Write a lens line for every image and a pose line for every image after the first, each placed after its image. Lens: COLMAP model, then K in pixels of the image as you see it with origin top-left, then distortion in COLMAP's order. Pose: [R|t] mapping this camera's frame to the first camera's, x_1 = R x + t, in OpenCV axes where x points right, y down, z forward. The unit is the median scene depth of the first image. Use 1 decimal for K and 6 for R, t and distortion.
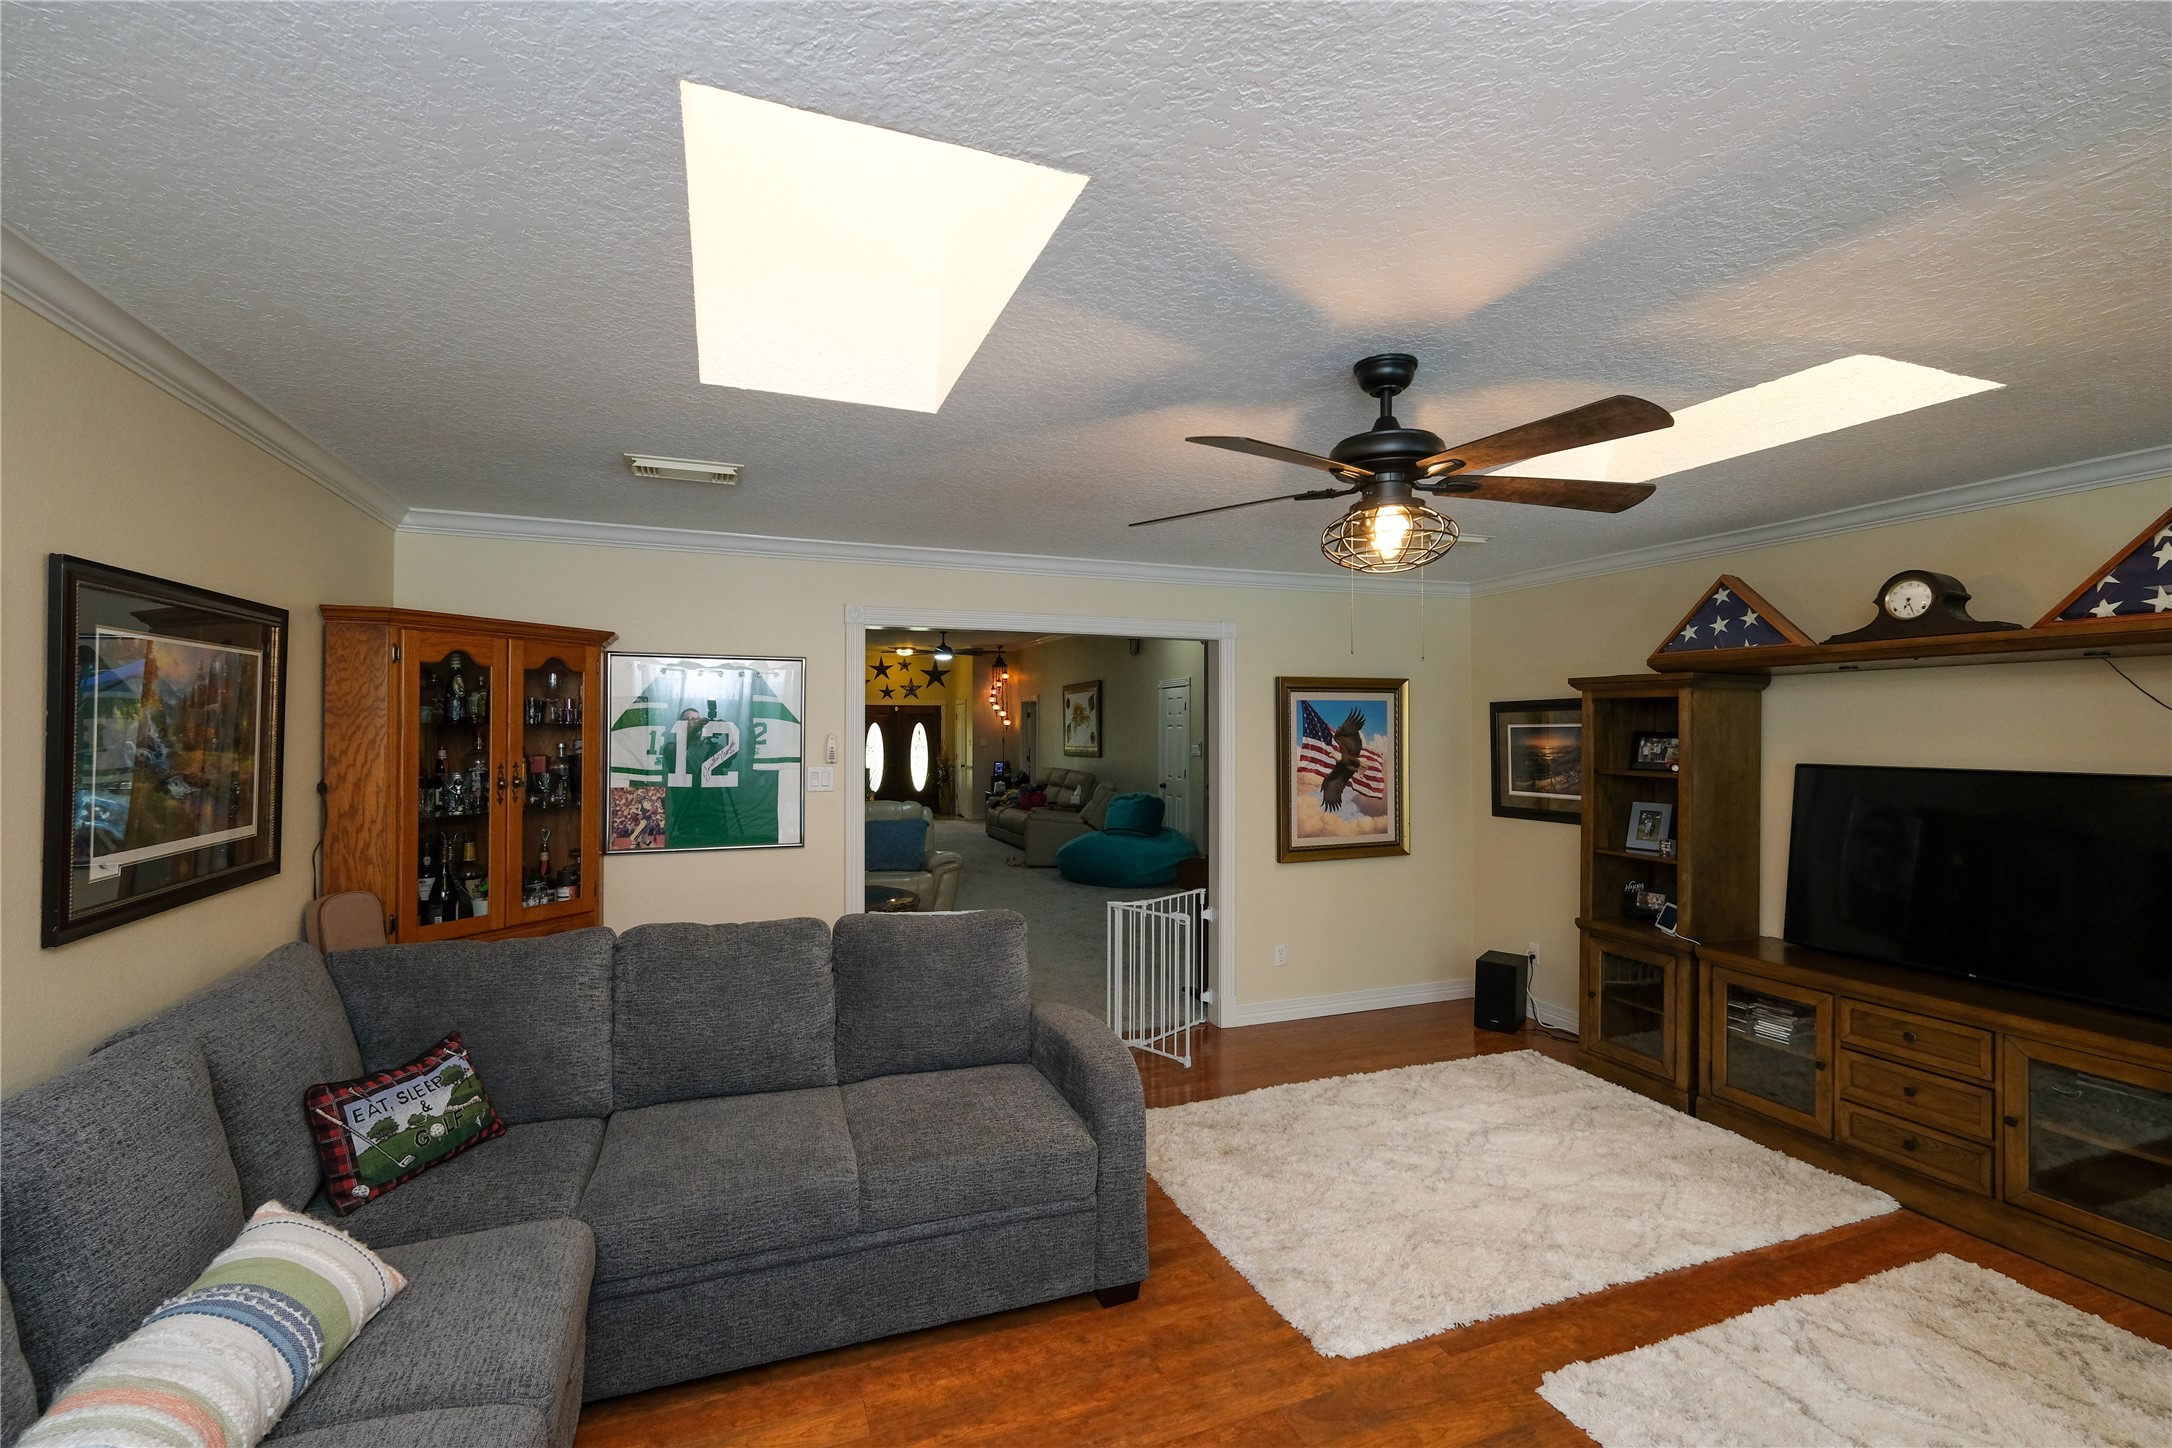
lens RADIAL K [[950.2, 0, 1093.4], [0, 950.2, 723.7], [0, 0, 1]] dist [-0.003473, 0.002501]
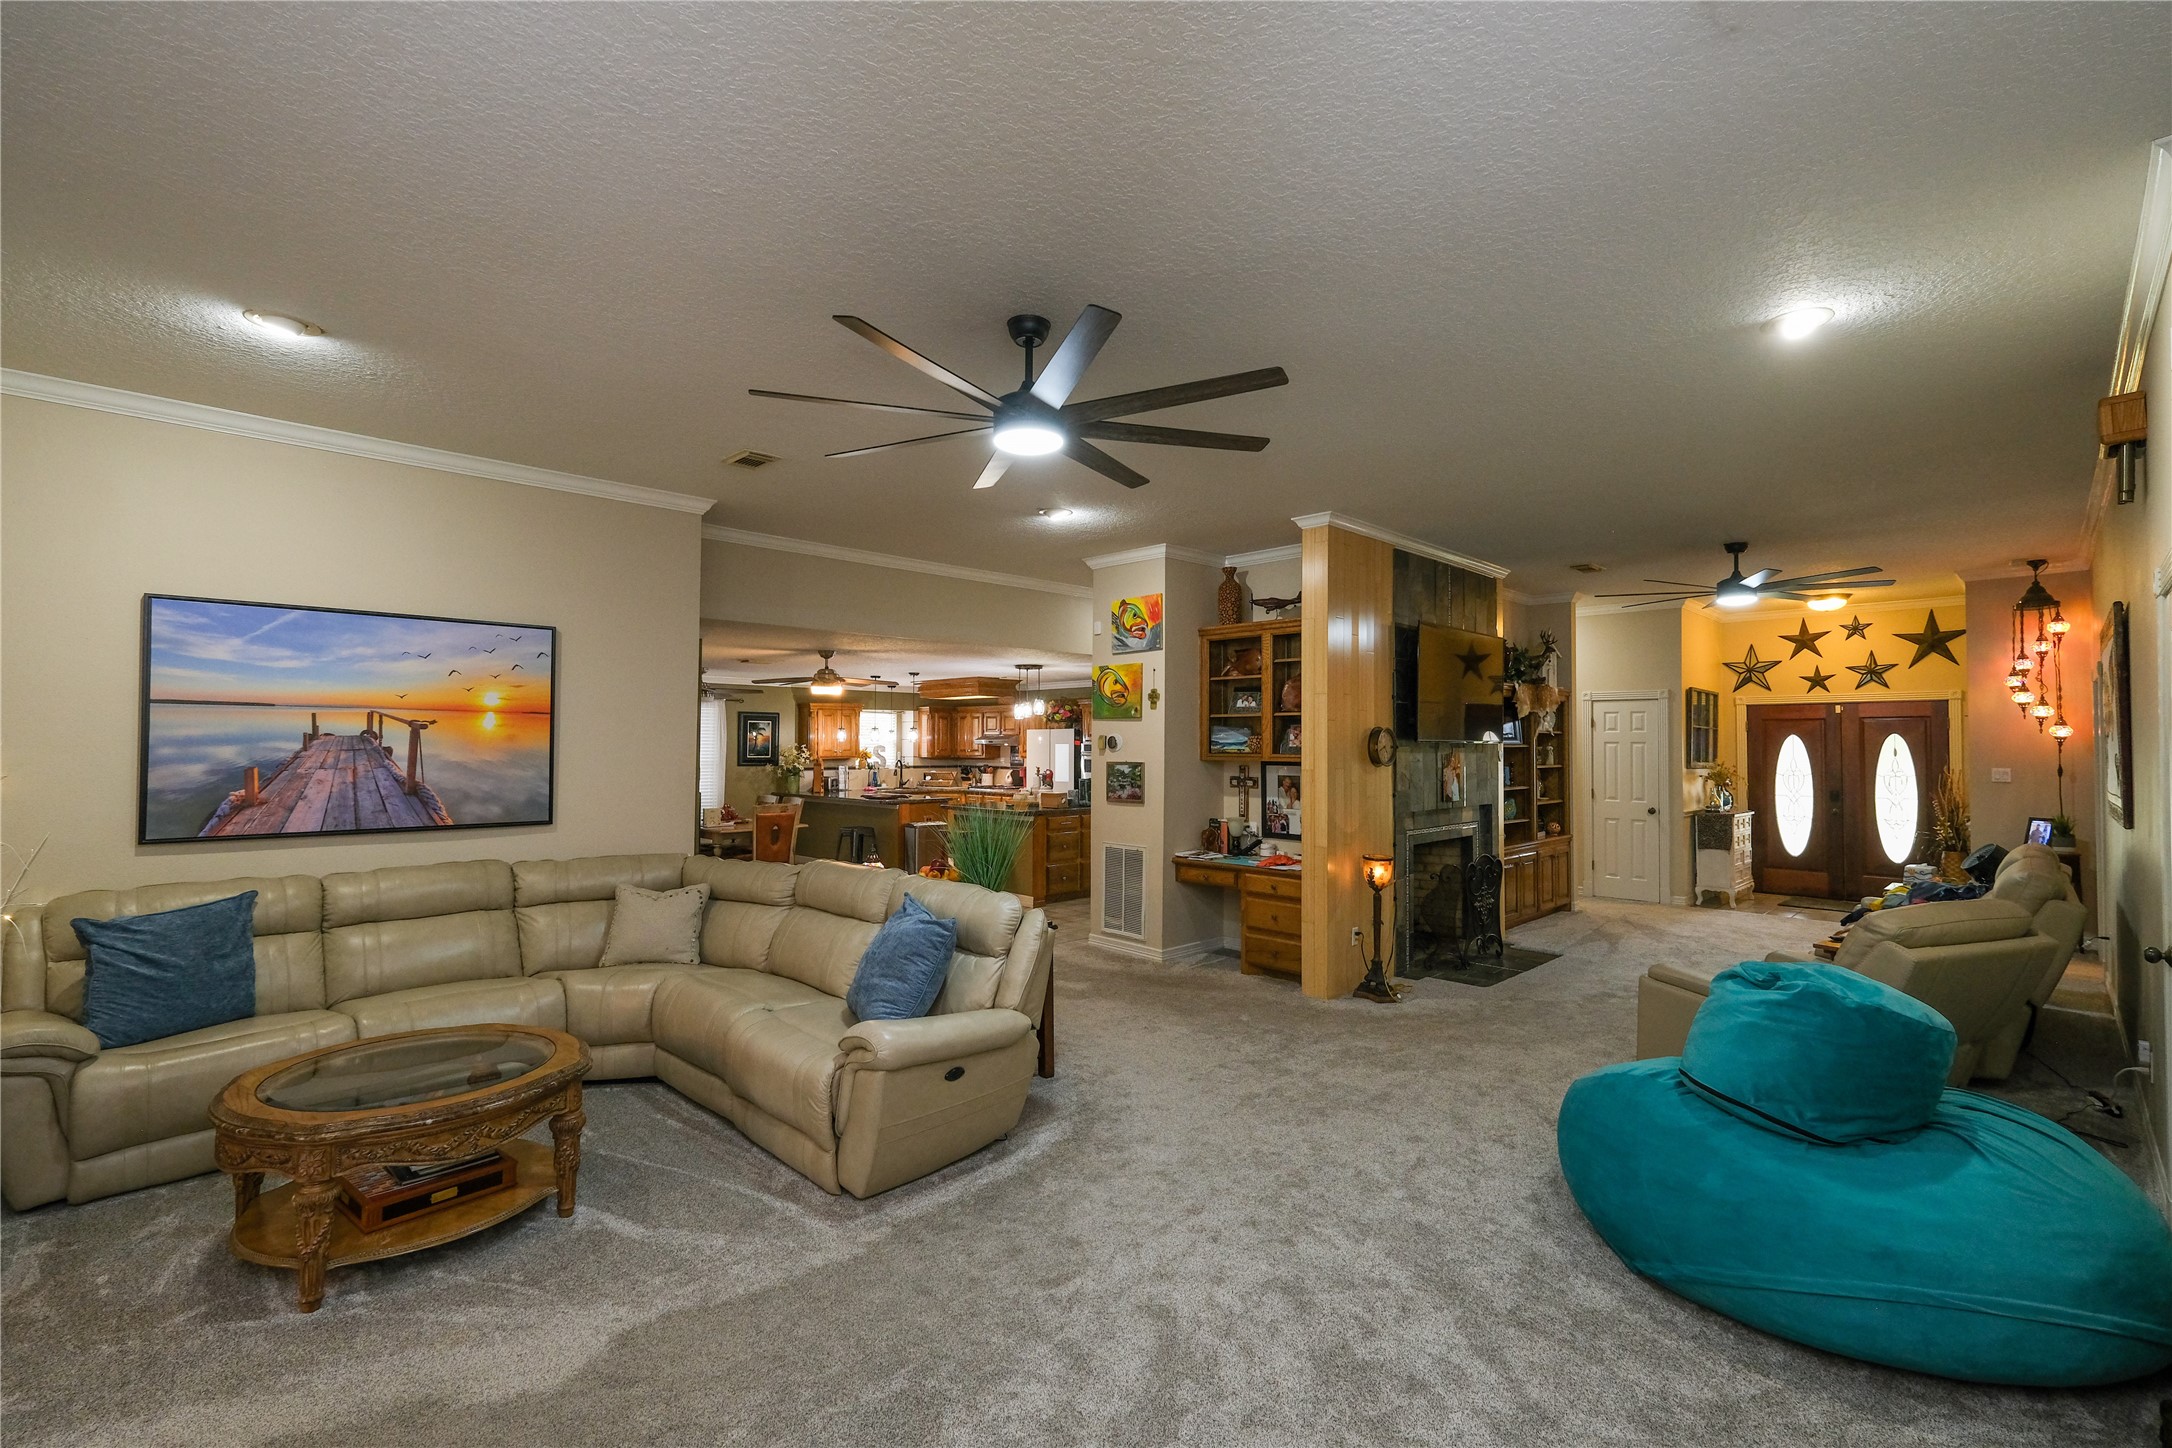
lens RADIAL K [[950.2, 0, 1090.6], [0, 950.2, 727.0], [0, 0, 1]] dist [-0.003473, 0.002501]
pose [[0.399598, -0.017336, -0.916527, 0.416990], [0.004276, 0.999846, -0.017048, 0.007540], [0.916680, 0.002894, 0.399610, 1.291607]]
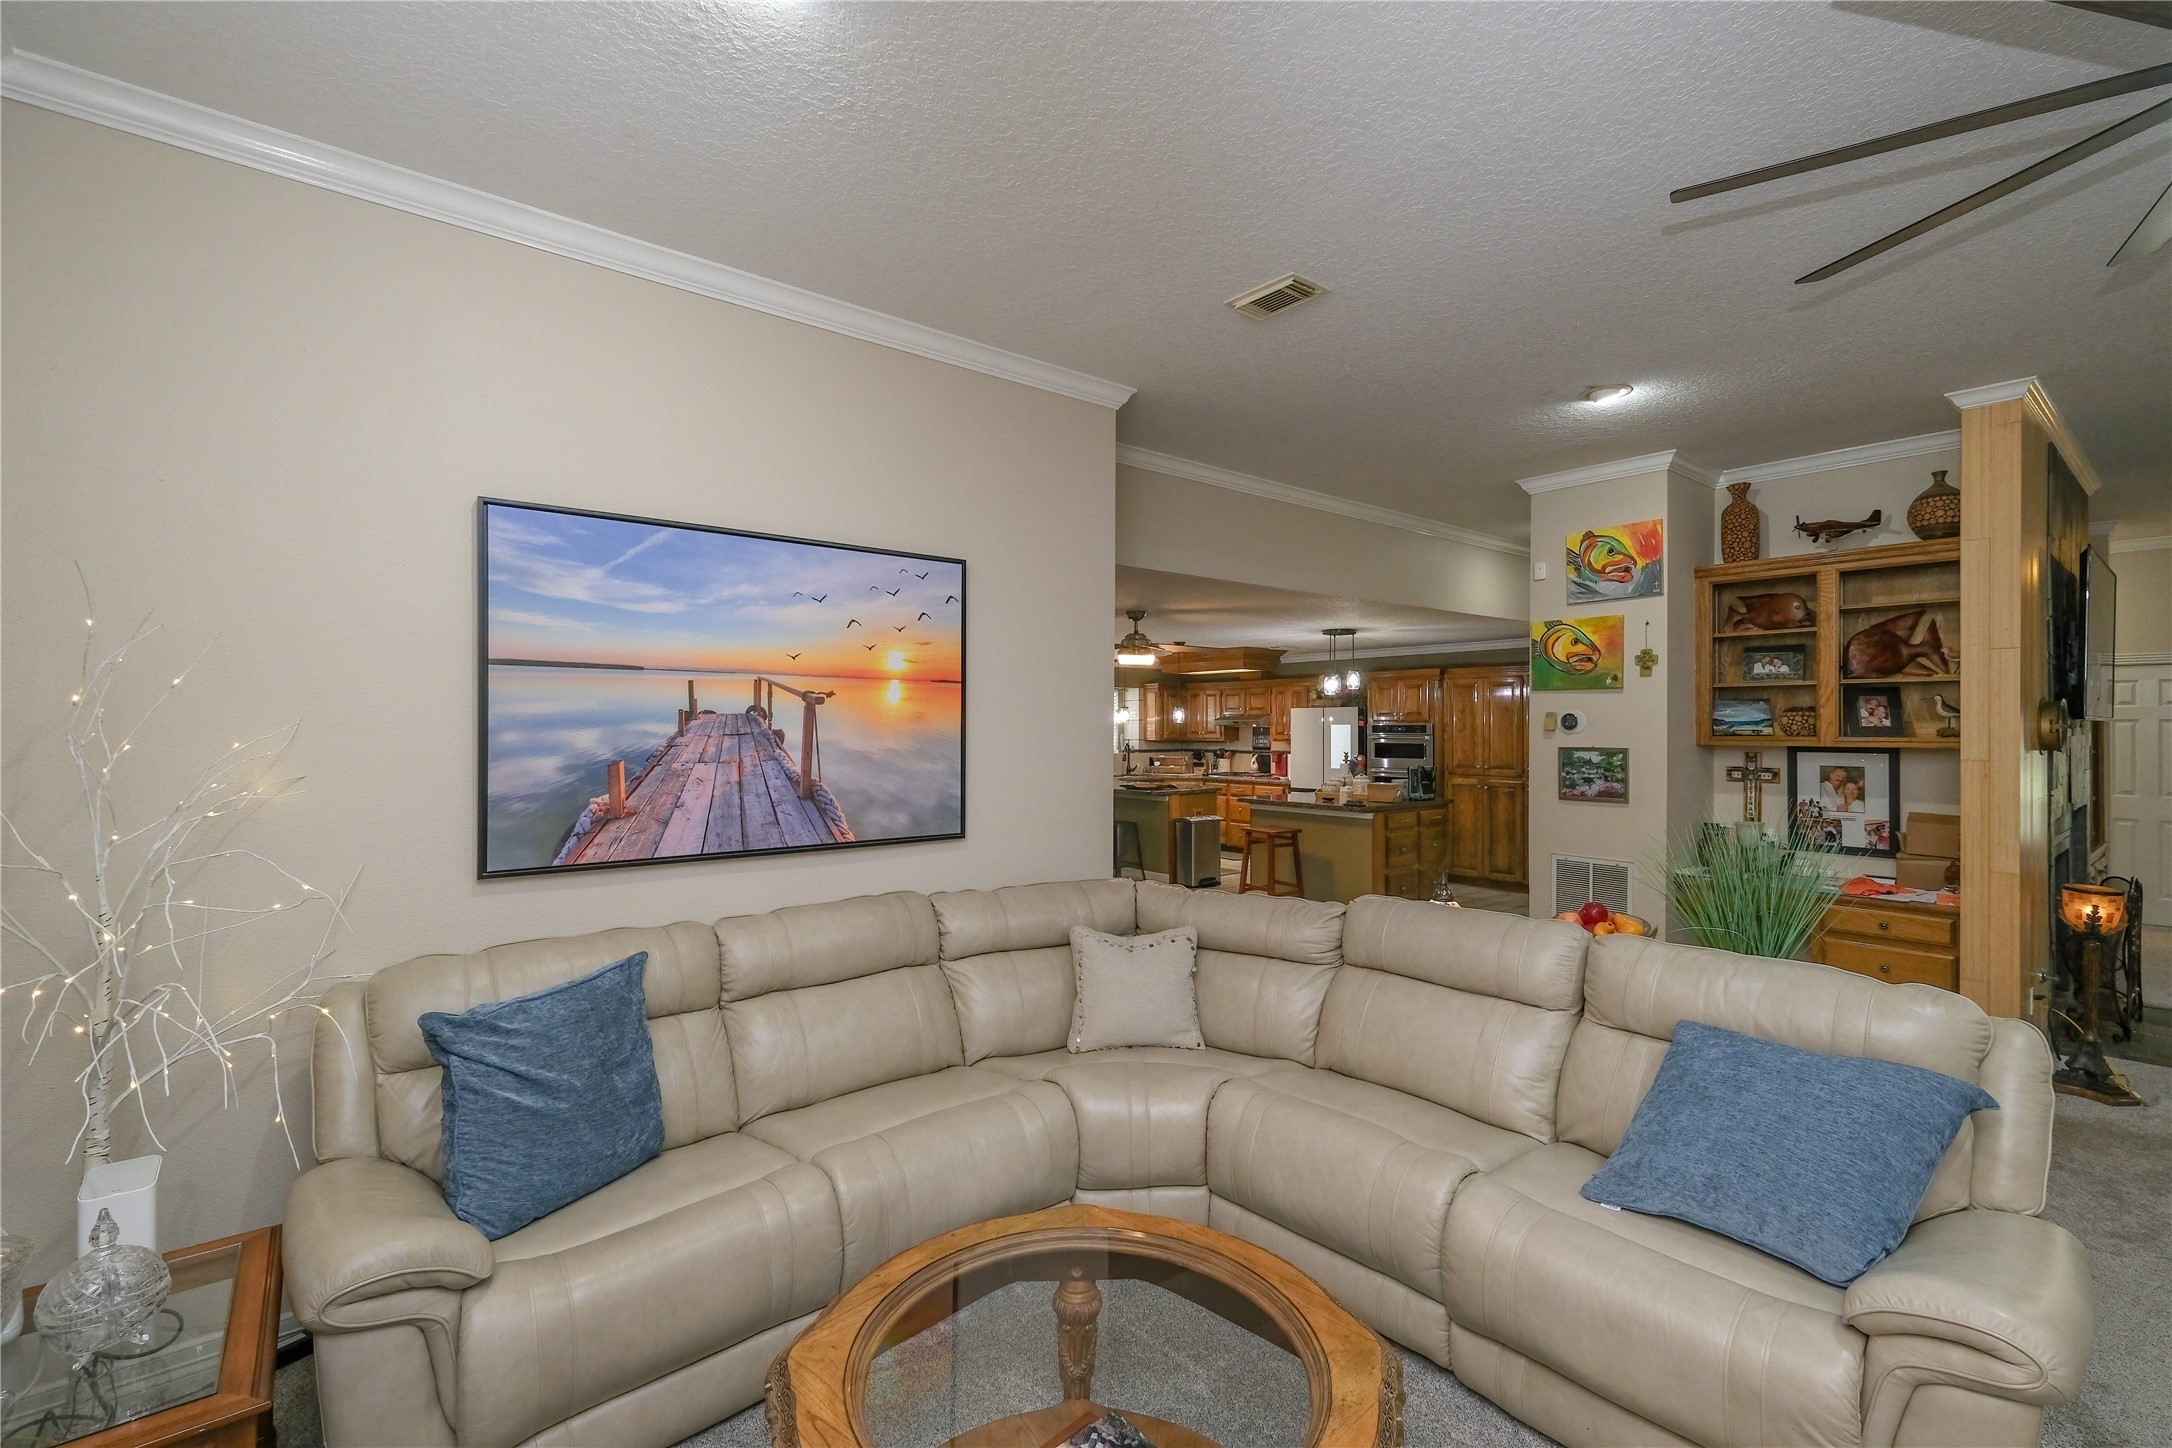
lens RADIAL K [[950.2, 0, 1092.0], [0, 950.2, 724.8], [0, 0, 1]] dist [-0.003473, 0.002501]
pose [[0.309558, -0.003115, -0.950876, -0.011251], [0.007831, 0.999969, -0.000726, 0.006820], [0.950848, -0.007222, 0.309573, 1.049343]]
